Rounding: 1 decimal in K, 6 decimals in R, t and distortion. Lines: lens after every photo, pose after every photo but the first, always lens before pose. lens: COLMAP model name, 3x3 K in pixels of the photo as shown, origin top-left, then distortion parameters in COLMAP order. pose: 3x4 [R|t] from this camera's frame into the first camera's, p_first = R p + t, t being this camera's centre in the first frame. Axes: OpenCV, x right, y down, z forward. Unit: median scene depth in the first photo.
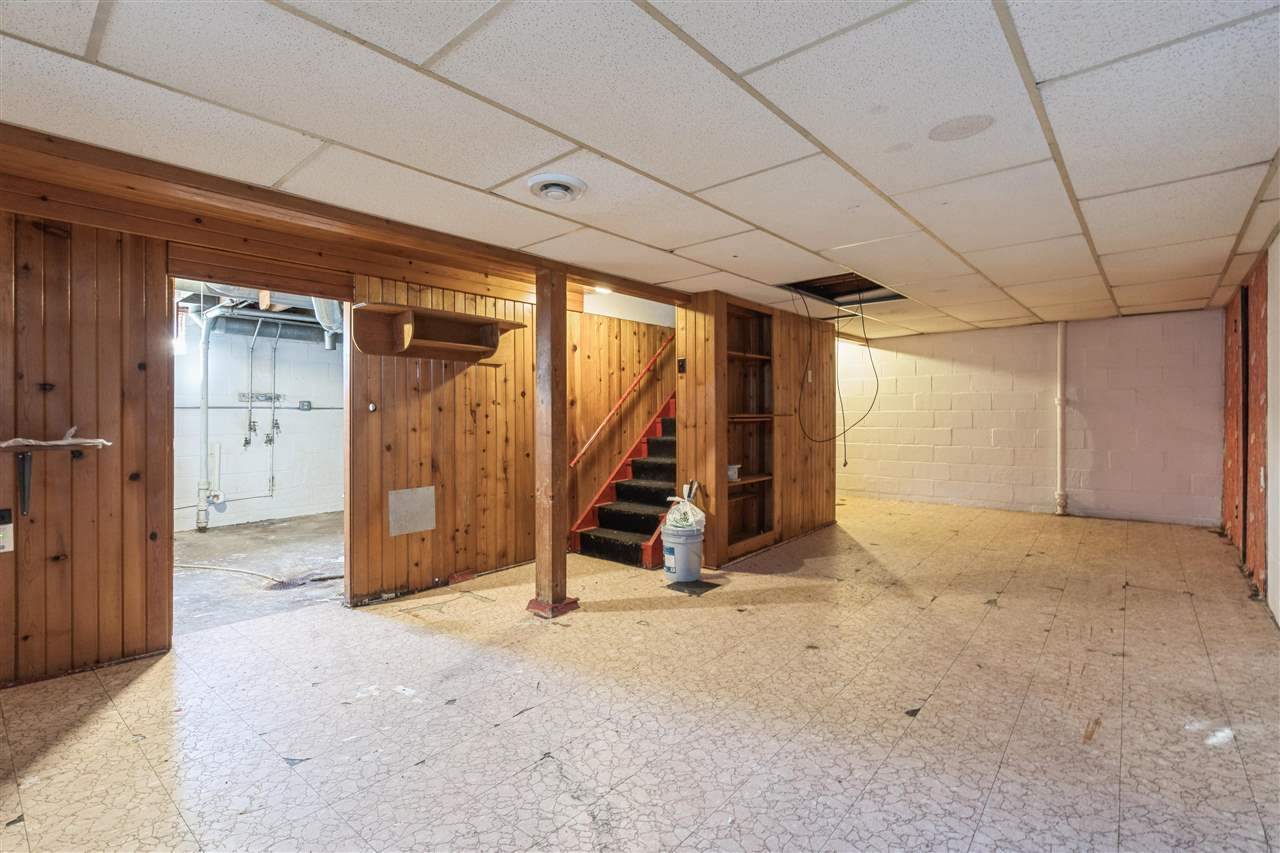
lens RADIAL K [[584.5, 0, 632.7], [0, 584.5, 418.4], [0, 0, 1]] dist [-0.001626, 0.000987]
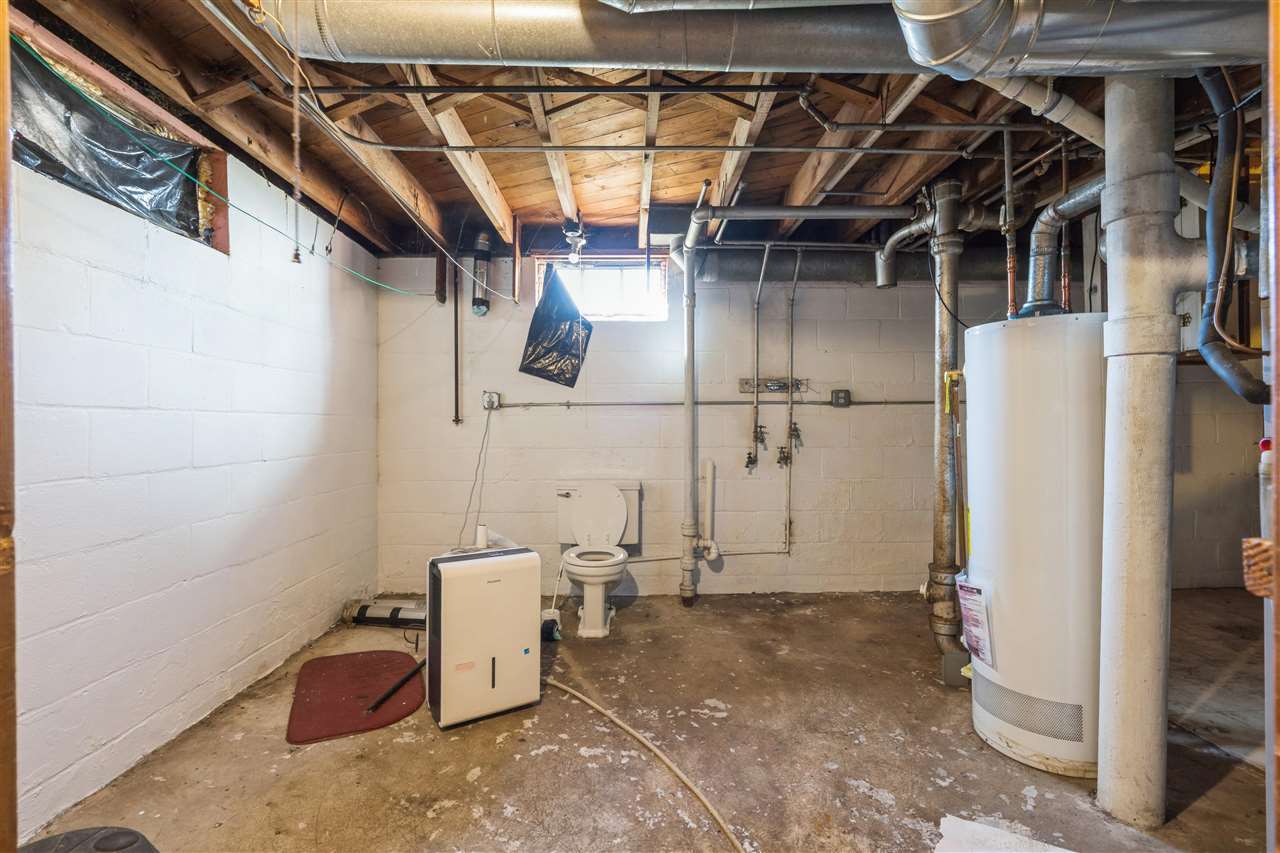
lens RADIAL K [[584.5, 0, 637.3], [0, 584.5, 423.1], [0, 0, 1]] dist [-0.001626, 0.000987]
pose [[0.671103, -0.003584, -0.741356, -0.292826], [0.001869, 0.999993, -0.003142, 0.004008], [0.741362, 0.000723, 0.671105, 0.508435]]
